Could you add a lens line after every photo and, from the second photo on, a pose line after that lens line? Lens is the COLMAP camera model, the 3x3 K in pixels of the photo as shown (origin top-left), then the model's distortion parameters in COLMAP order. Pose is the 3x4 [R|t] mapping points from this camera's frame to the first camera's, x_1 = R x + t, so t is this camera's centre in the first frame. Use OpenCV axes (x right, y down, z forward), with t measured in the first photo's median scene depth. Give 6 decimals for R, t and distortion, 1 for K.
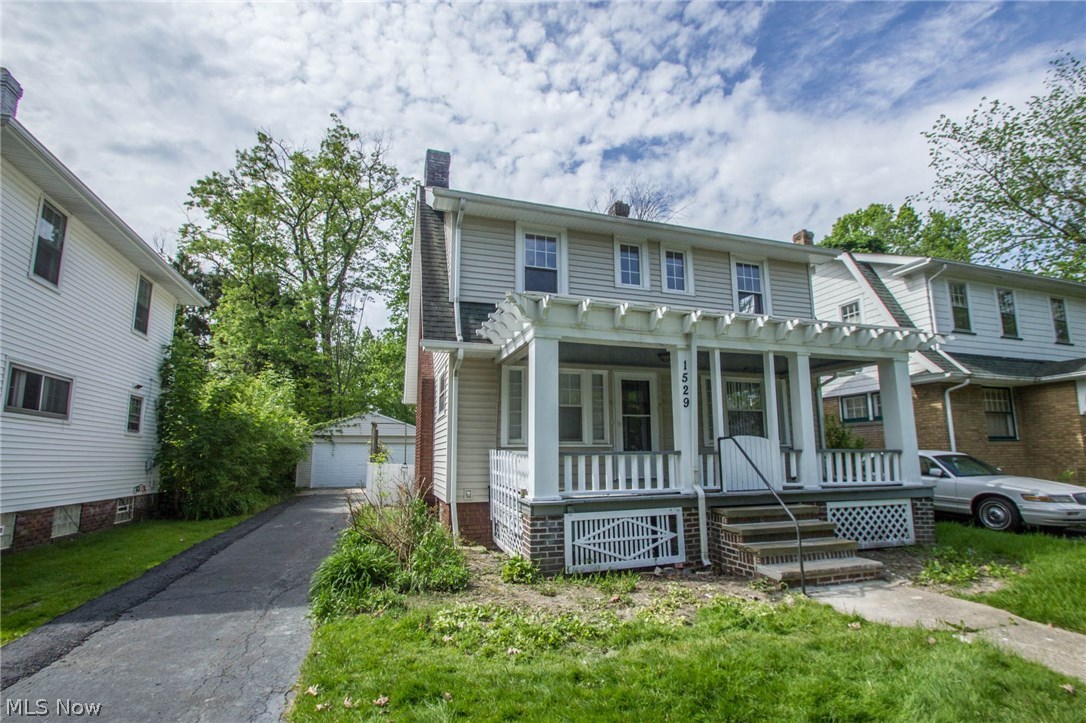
lens RADIAL K [[505.5, 0, 553.2], [0, 505.5, 385.7], [0, 0, 1]] dist [0.008125, -0.014008]
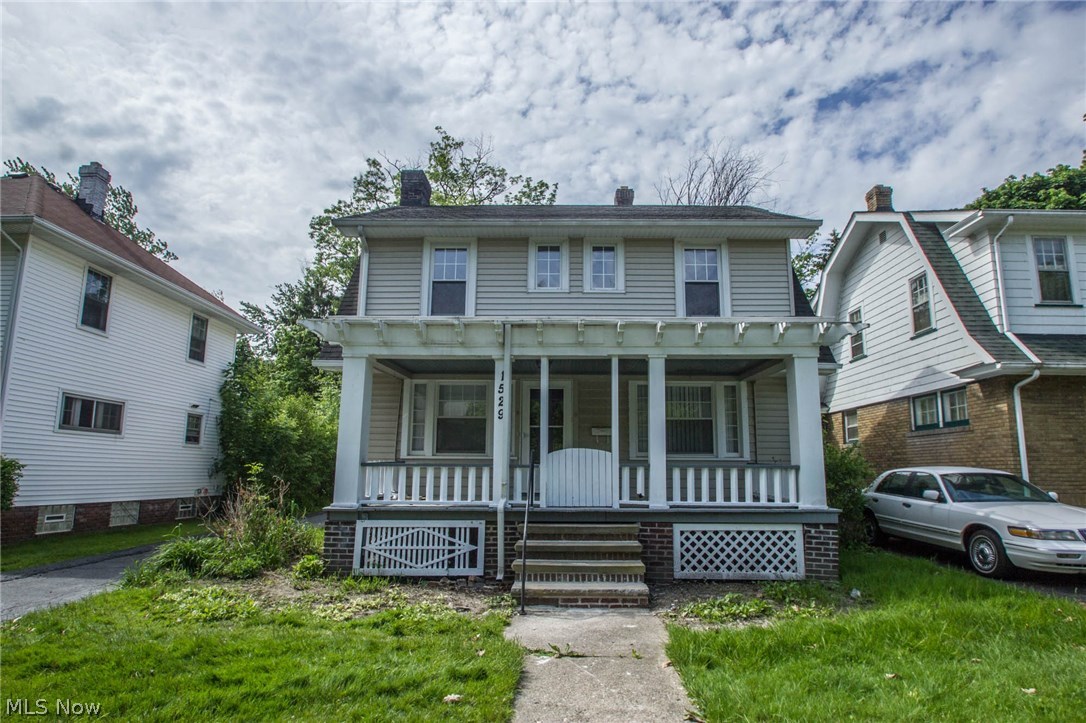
lens RADIAL K [[574.7, 0, 544.9], [0, 574.7, 386.2], [0, 0, 1]] dist [-0.017730, 0.000840]
pose [[0.944265, -0.034008, -0.327425, 0.623308], [0.031705, 0.999421, -0.012372, -0.003441], [0.327656, 0.001301, 0.944796, -0.018193]]
